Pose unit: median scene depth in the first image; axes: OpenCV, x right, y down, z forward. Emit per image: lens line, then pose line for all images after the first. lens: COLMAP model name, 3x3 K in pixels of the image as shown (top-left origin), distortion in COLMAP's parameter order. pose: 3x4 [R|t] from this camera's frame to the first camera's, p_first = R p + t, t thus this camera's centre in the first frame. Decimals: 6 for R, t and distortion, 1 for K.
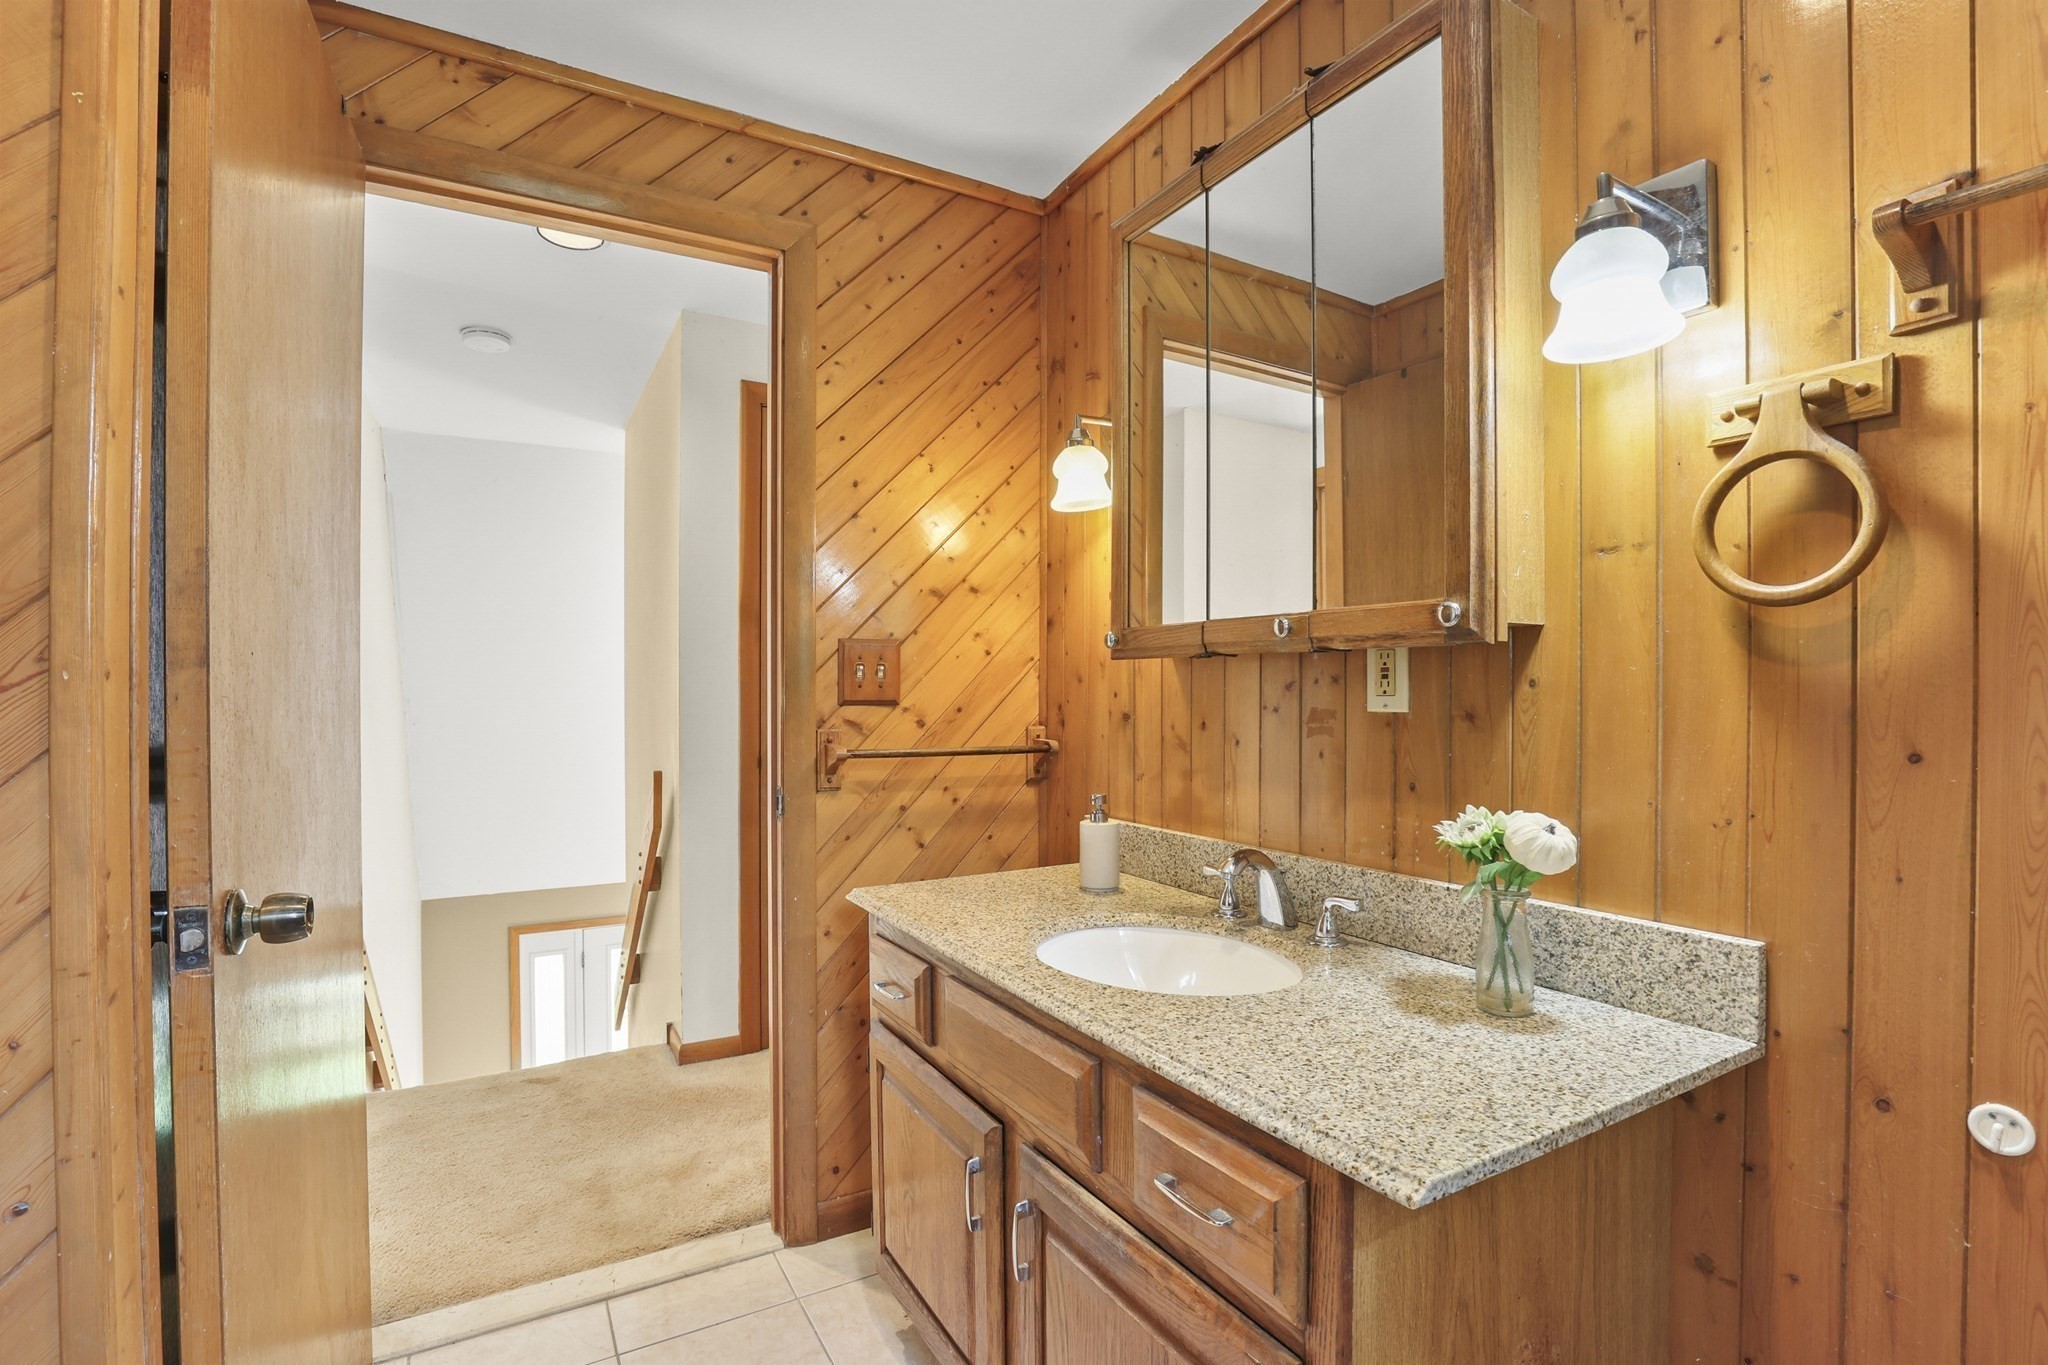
lens RADIAL K [[946.4, 0, 1019.9], [0, 946.4, 696.9], [0, 0, 1]] dist [-0.024659, -0.000040]
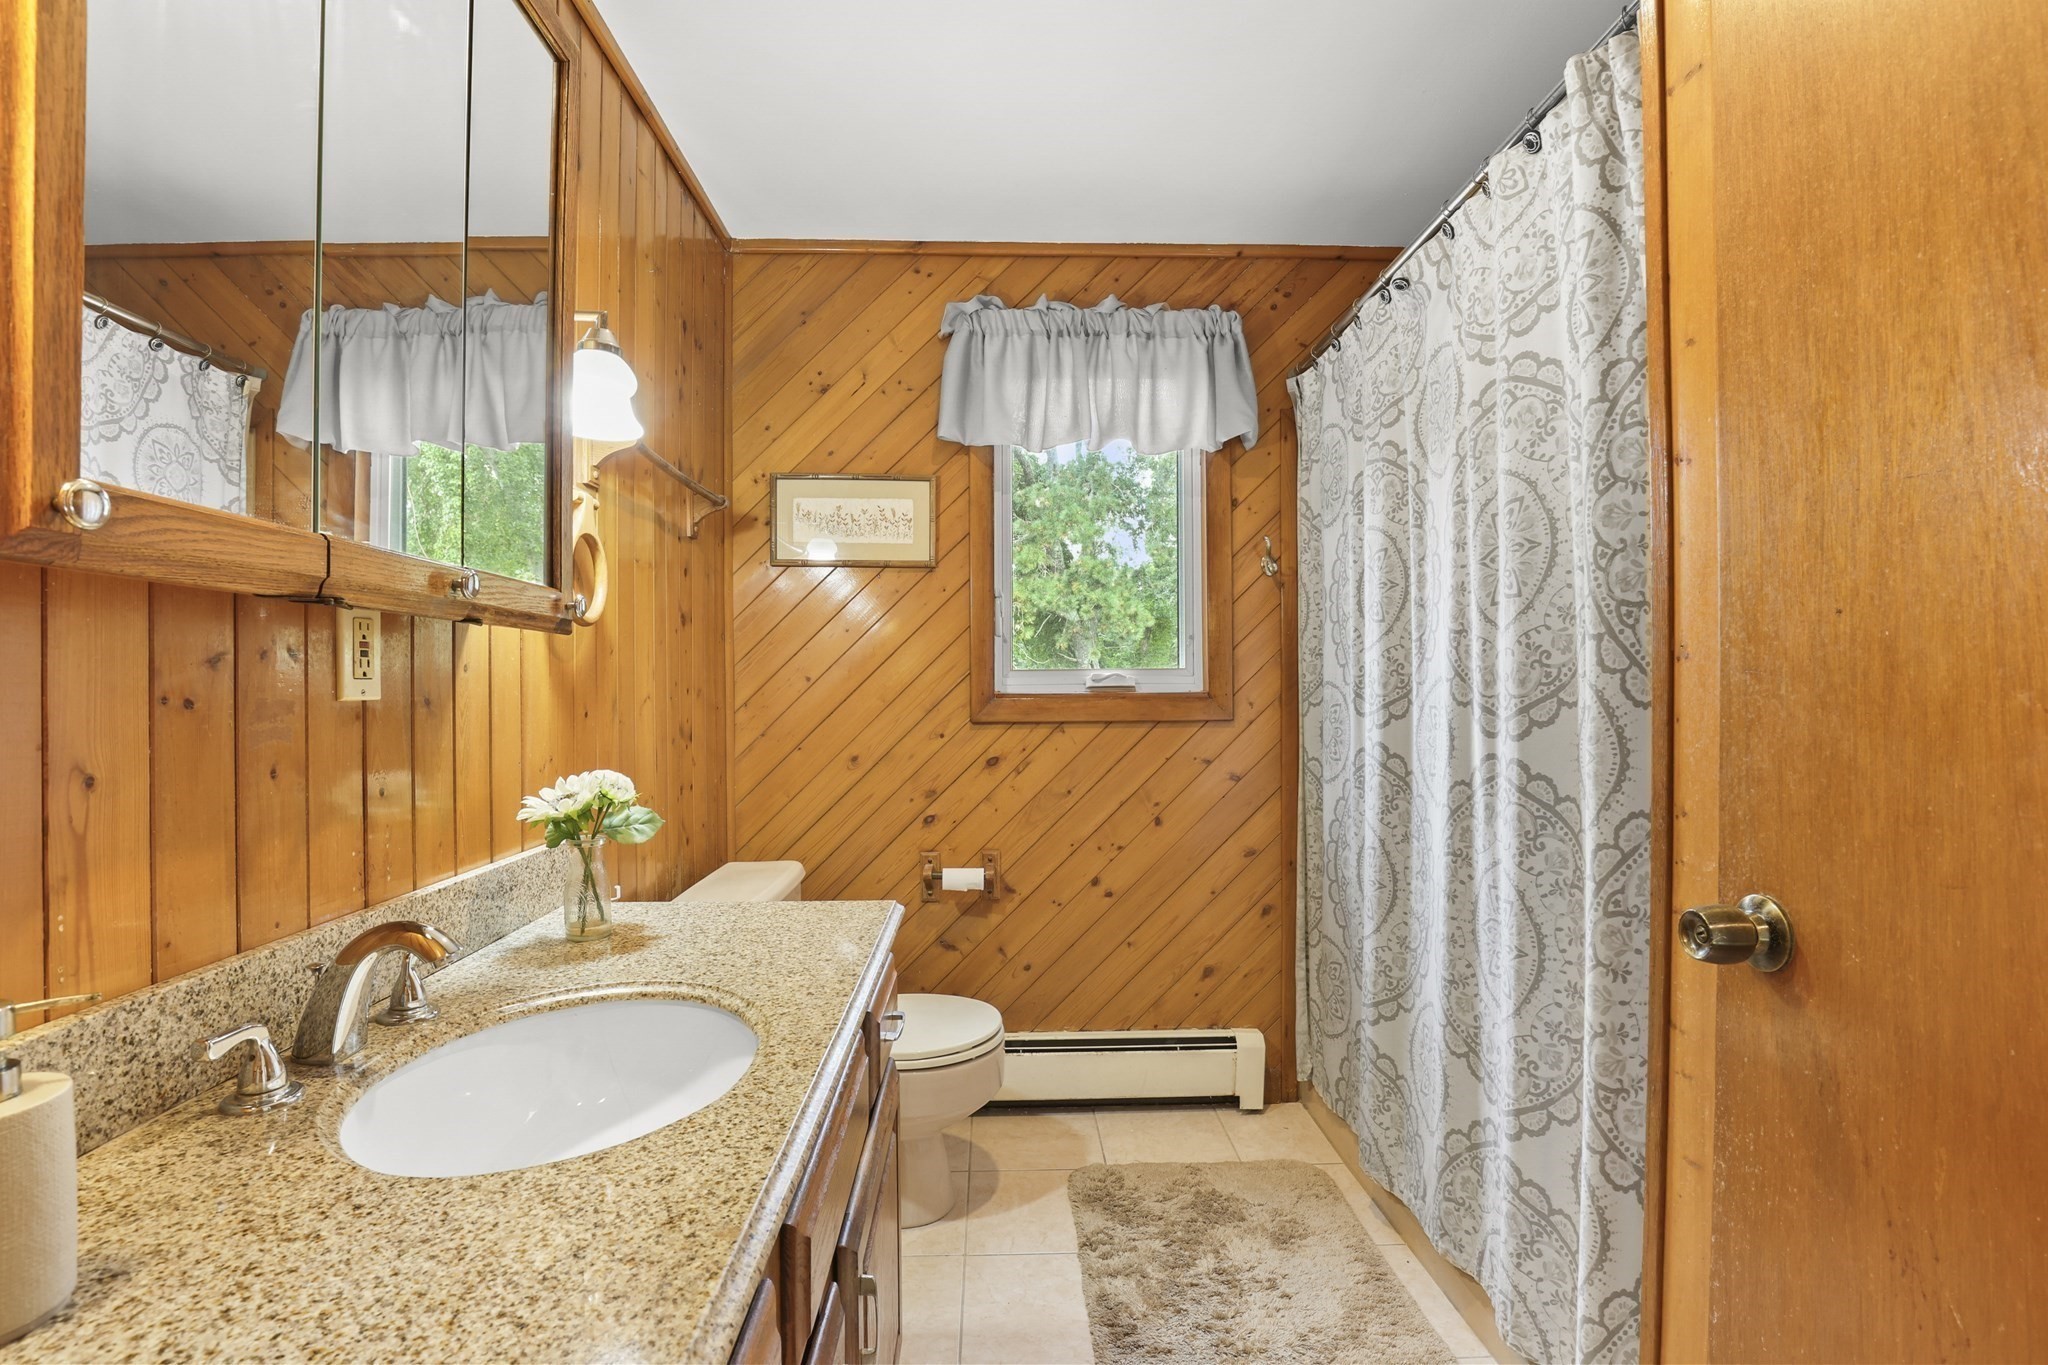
lens RADIAL K [[996.7, 0, 1020.8], [0, 996.7, 657.9], [0, 0, 1]] dist [0.001471, 0.000114]
pose [[-0.883131, 0.021275, 0.468645, -0.463935], [0.011425, 0.999650, -0.023852, 0.007097], [-0.468988, -0.015711, -0.883065, 1.476805]]
